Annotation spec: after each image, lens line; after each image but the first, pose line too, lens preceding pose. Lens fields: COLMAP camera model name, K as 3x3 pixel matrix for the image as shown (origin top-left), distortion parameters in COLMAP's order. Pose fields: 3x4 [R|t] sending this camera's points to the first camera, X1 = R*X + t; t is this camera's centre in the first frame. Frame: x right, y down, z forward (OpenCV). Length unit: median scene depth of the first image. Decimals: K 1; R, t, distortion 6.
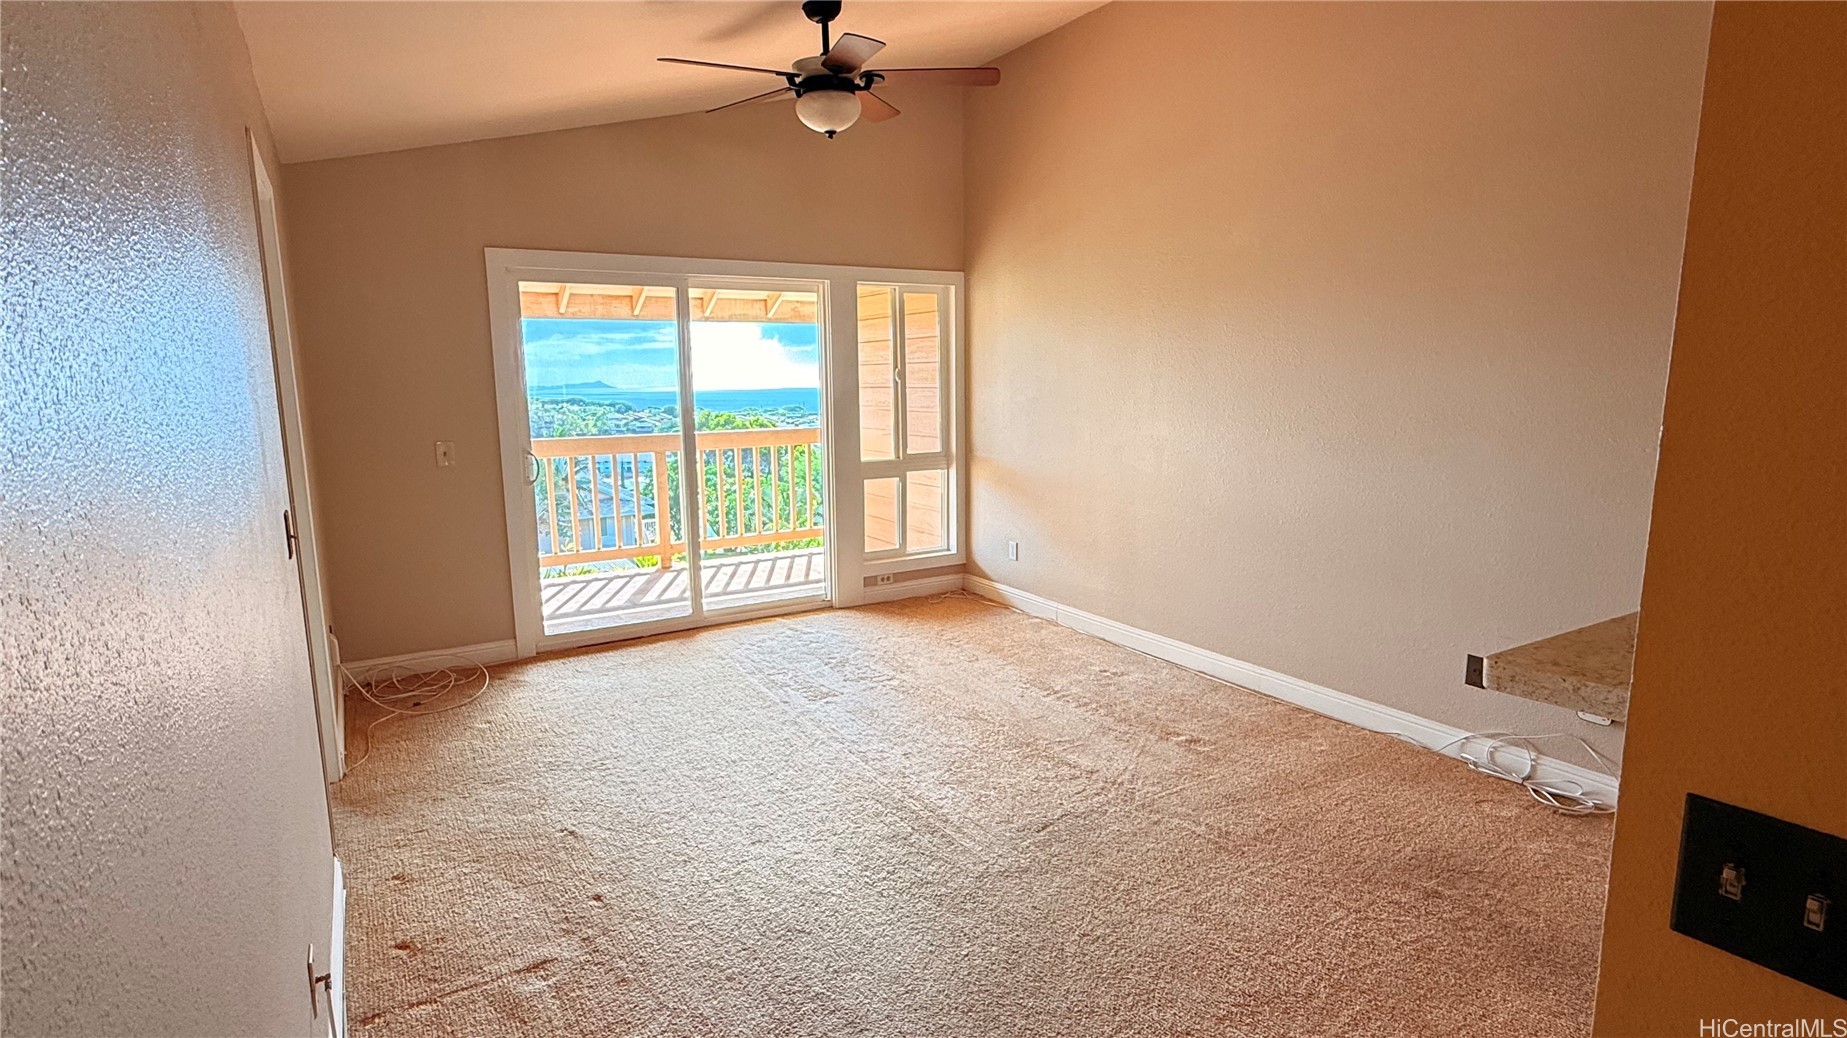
lens RADIAL K [[944.4, 0, 923.5], [0, 944.4, 519.0], [0, 0, 1]] dist [-0.000177, -0.000013]
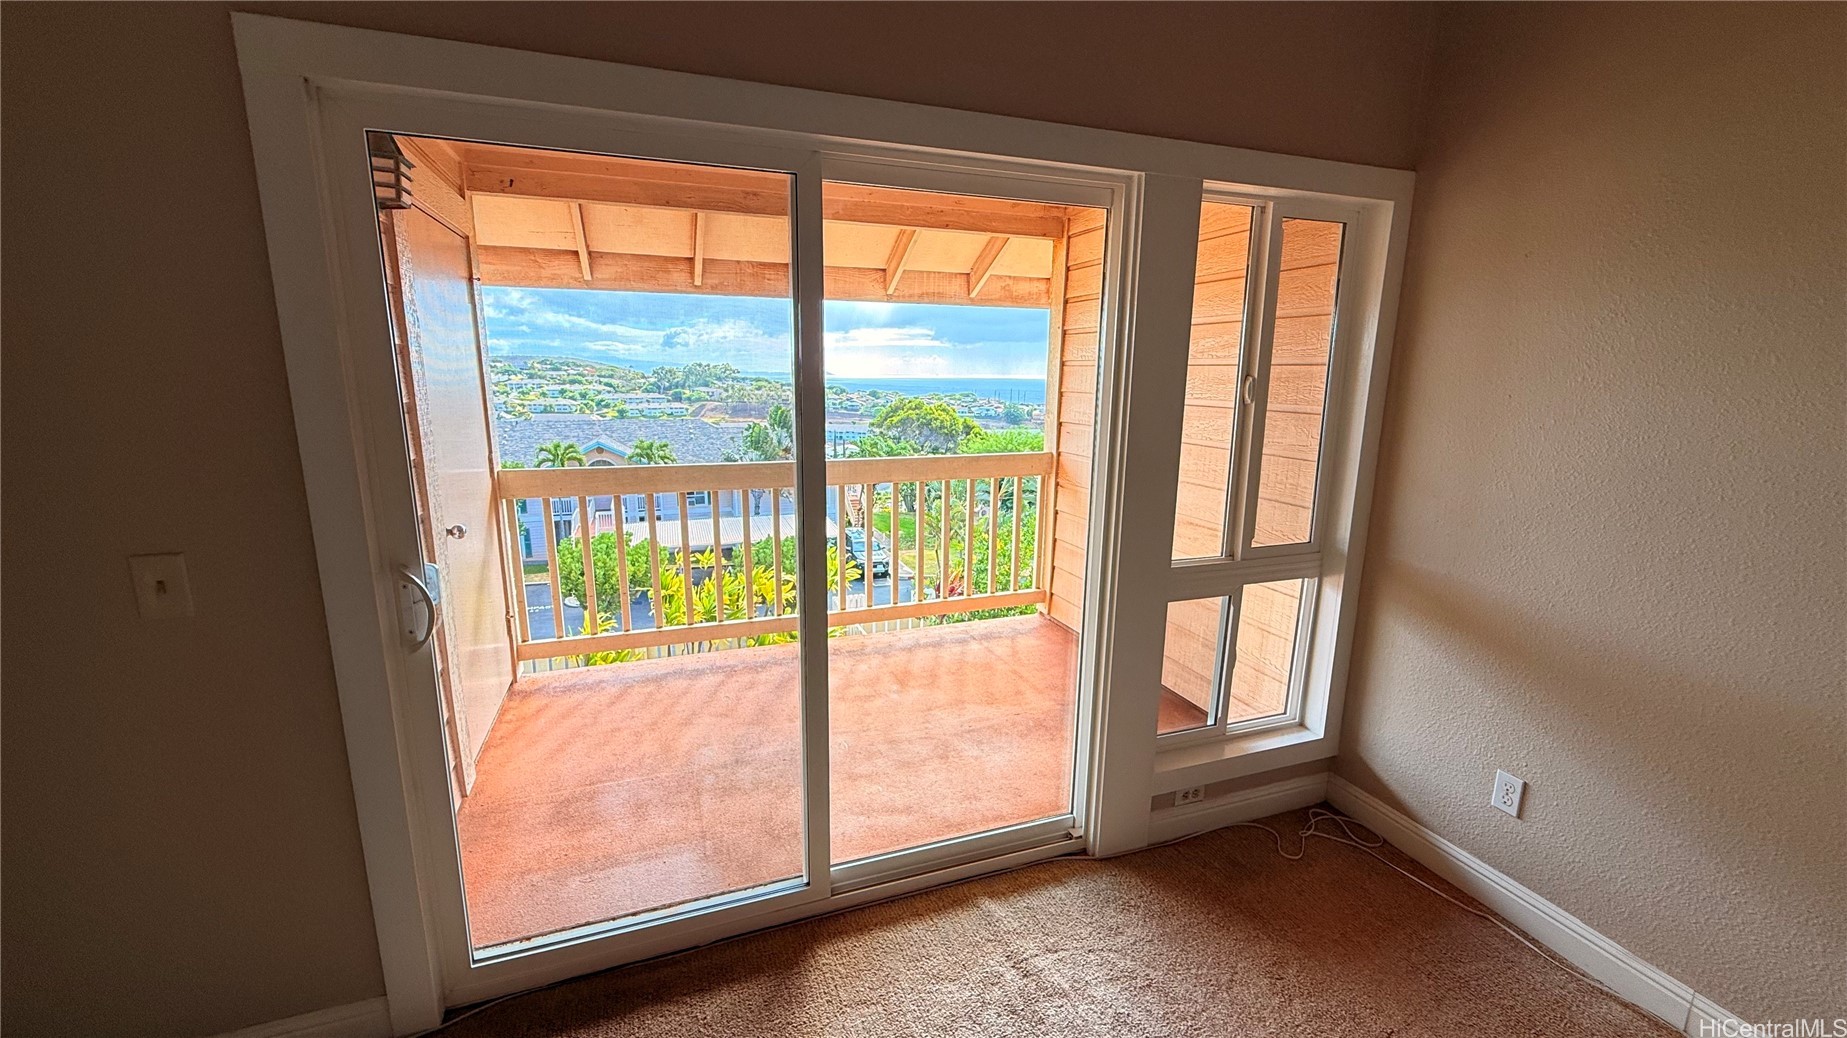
lens RADIAL K [[739.1, 0, 923.5], [0, 739.1, 519.0], [0, 0, 1]] dist [-0.000100, -0.000046]
pose [[0.980685, 0.061594, -0.185644, -0.116548], [-0.052537, 0.997194, 0.053324, -0.097696], [0.188408, -0.042541, 0.981169, 0.588522]]
